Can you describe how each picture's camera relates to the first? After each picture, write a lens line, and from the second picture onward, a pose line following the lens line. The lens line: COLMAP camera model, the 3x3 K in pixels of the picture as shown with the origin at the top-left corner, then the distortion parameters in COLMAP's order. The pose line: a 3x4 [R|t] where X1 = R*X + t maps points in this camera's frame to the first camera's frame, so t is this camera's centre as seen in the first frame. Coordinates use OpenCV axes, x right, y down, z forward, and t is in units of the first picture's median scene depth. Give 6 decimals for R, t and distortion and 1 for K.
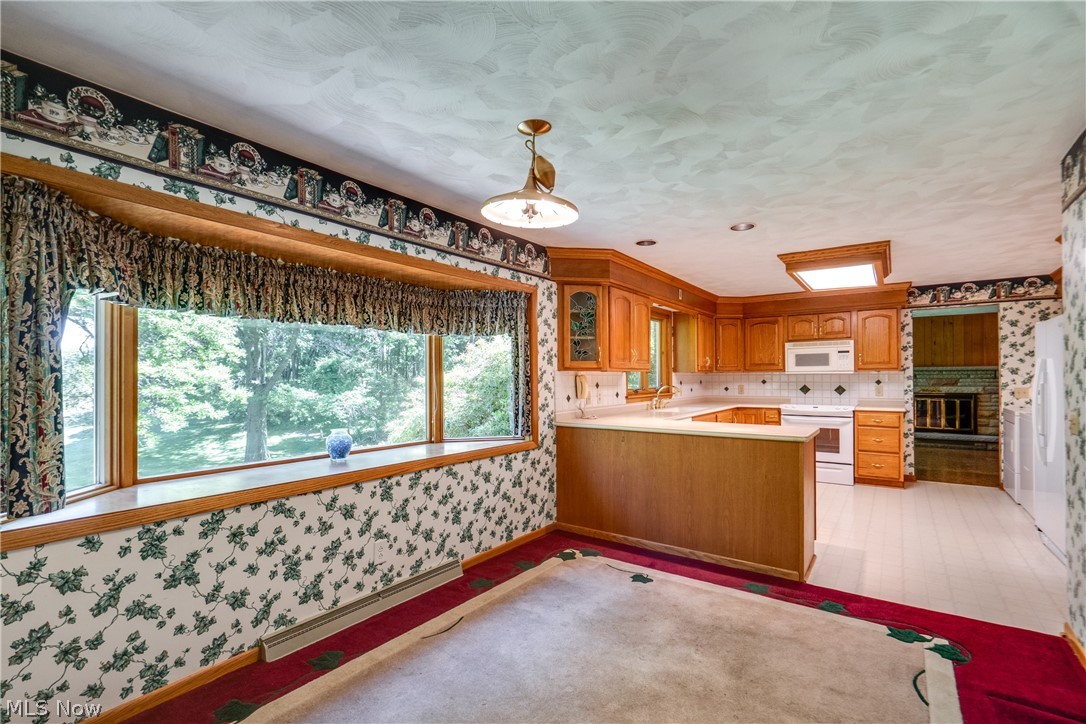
lens RADIAL K [[503.8, 0, 542.1], [0, 503.8, 376.3], [0, 0, 1]] dist [-0.009345, 0.004918]
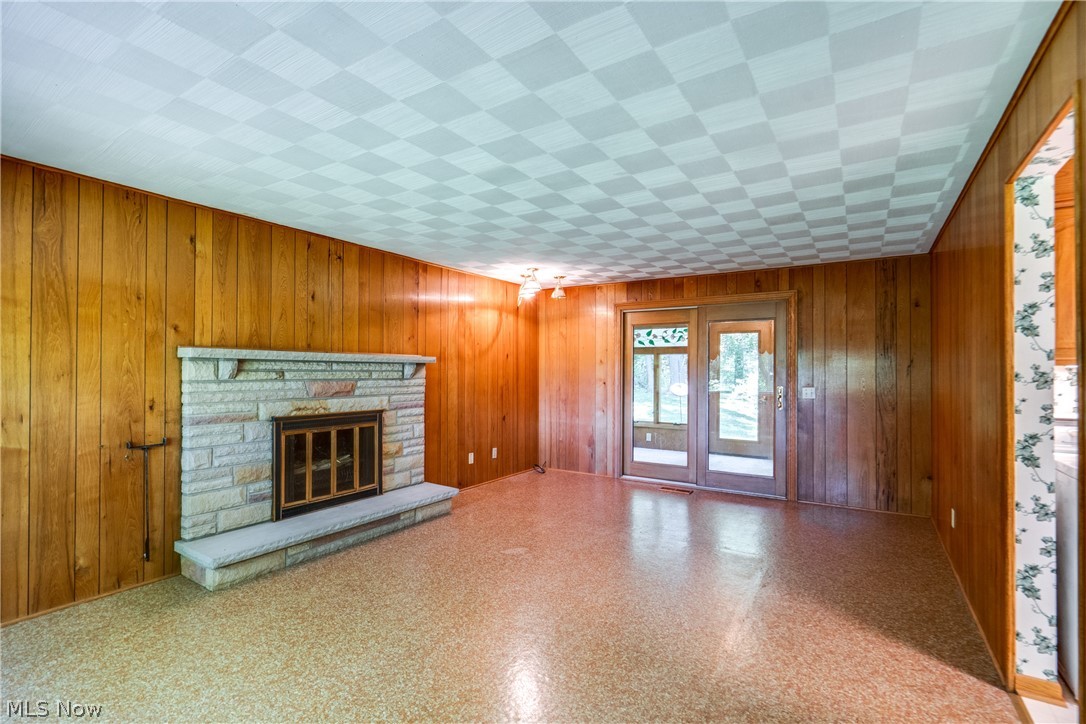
lens RADIAL K [[503.8, 0, 560.7], [0, 503.8, 368.2], [0, 0, 1]] dist [-0.009345, 0.004918]
pose [[-0.069131, 0.011848, 0.997537, 0.558484], [-0.007144, 0.999898, -0.012371, -0.003267], [-0.997582, -0.007982, -0.069039, 1.313368]]
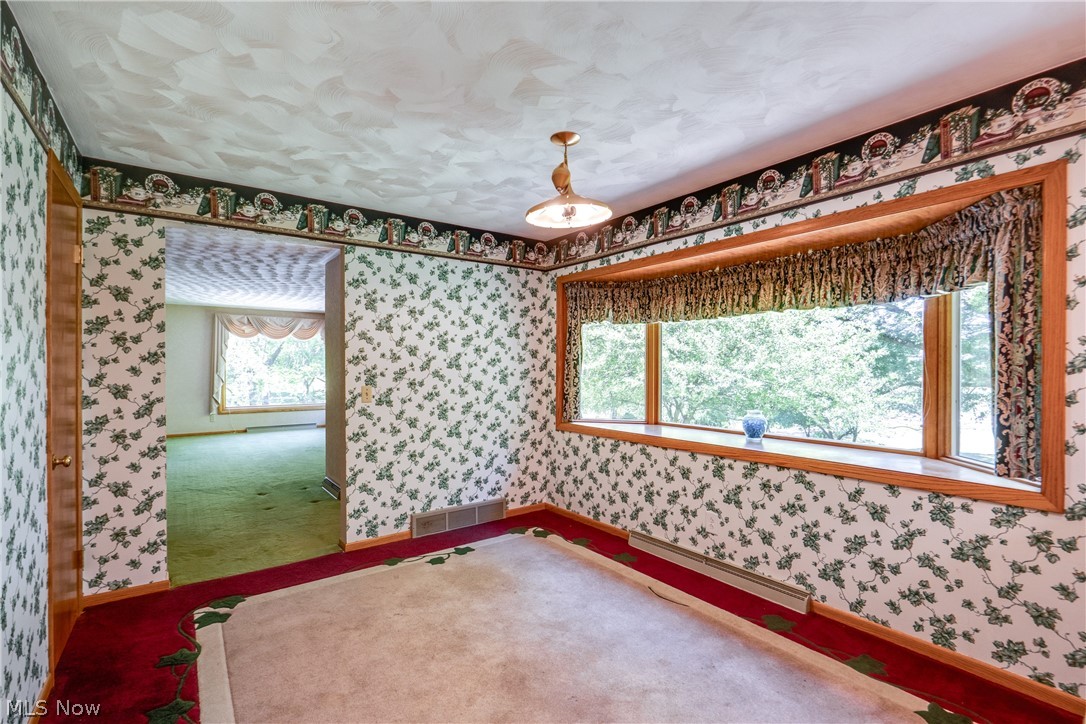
lens RADIAL K [[503.8, 0, 548.1], [0, 503.8, 369.1], [0, 0, 1]] dist [-0.009345, 0.004918]
pose [[-0.314823, 0.015516, -0.949023, 0.373480], [0.010864, 0.999860, 0.012744, -0.000275], [0.949088, -0.006298, -0.314948, 0.460950]]
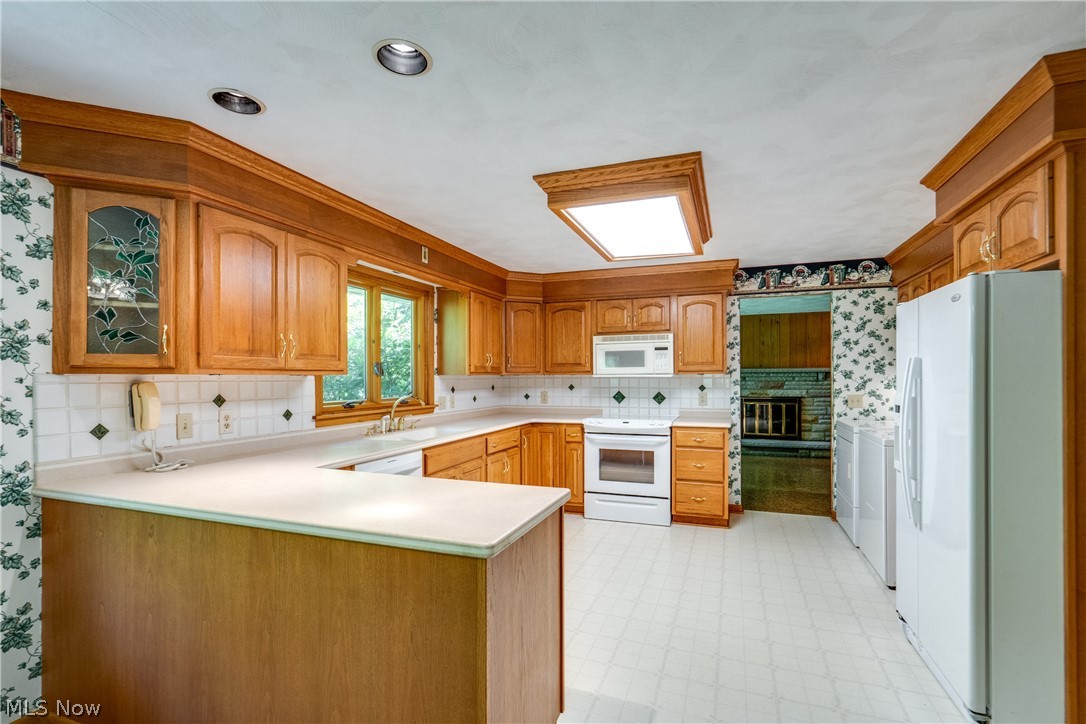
lens RADIAL K [[503.8, 0, 541.0], [0, 503.8, 376.1], [0, 0, 1]] dist [-0.009345, 0.004918]
pose [[0.968837, 0.002233, 0.247687, 0.244967], [-0.002534, 0.999996, 0.000894, -0.007439], [-0.247684, -0.001494, 0.968840, 0.316879]]
